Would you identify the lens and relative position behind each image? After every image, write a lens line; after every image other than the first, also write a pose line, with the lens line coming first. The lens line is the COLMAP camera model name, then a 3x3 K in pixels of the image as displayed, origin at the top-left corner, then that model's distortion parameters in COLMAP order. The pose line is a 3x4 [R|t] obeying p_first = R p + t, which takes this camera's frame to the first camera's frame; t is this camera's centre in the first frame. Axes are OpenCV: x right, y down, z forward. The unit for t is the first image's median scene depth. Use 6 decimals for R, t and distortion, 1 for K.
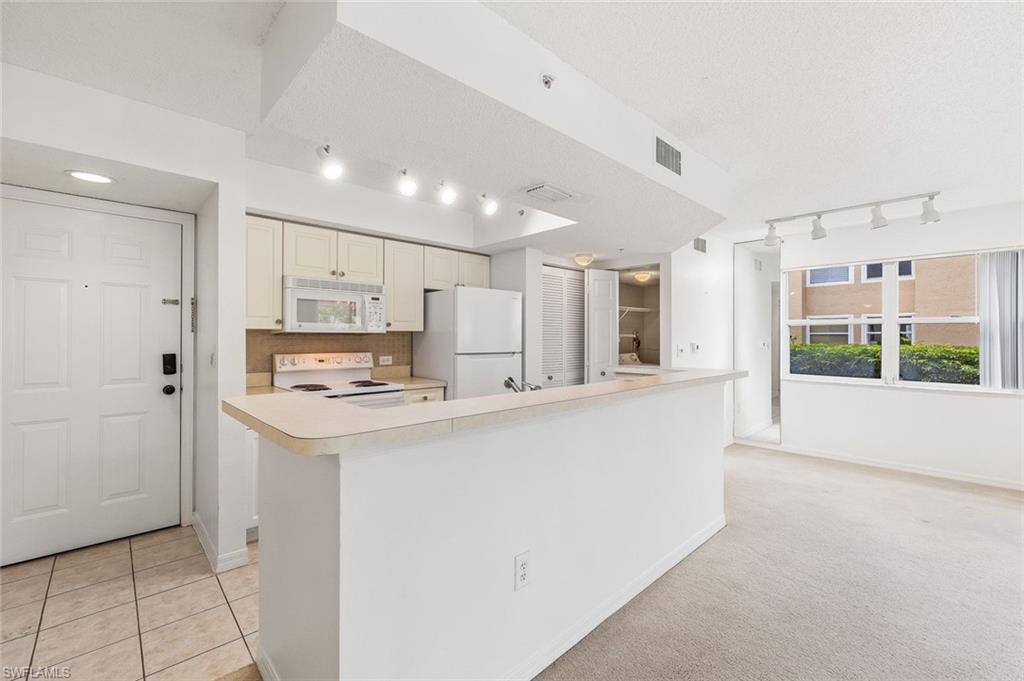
lens RADIAL K [[429.4, 0, 514.7], [0, 429.4, 336.7], [0, 0, 1]] dist [-0.004902, -0.000243]
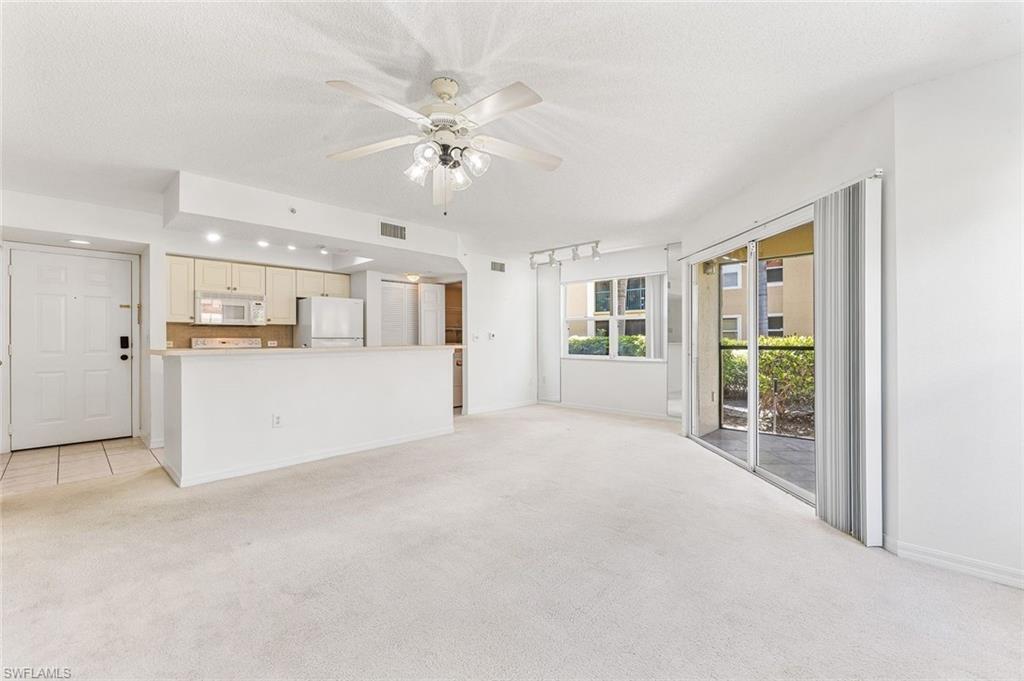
lens RADIAL K [[429.4, 0, 516.8], [0, 429.4, 340.7], [0, 0, 1]] dist [-0.004902, -0.000243]
pose [[0.998571, -0.004833, 0.053217, 0.545380], [0.004502, 0.999970, 0.006345, 0.042723], [-0.053246, -0.006097, 0.998563, -0.645026]]
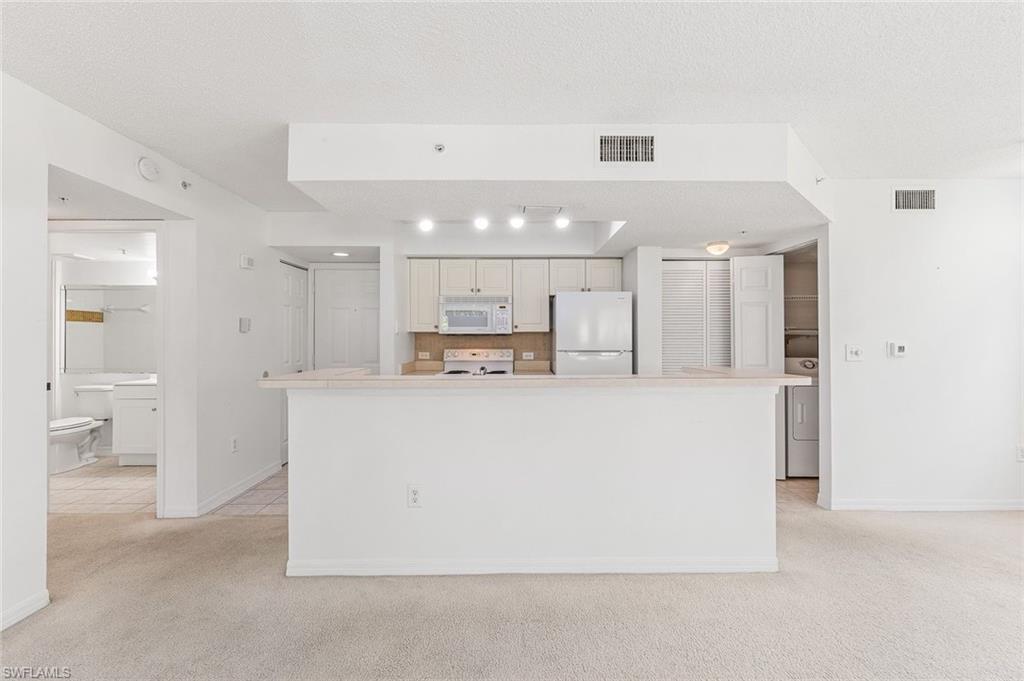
lens RADIAL K [[429.4, 0, 510.0], [0, 429.4, 339.2], [0, 0, 1]] dist [-0.004902, -0.000243]
pose [[0.728124, -0.003057, -0.685438, 0.560875], [0.005468, 0.999984, 0.001348, 0.006310], [0.685423, -0.004729, 0.728130, 0.073938]]
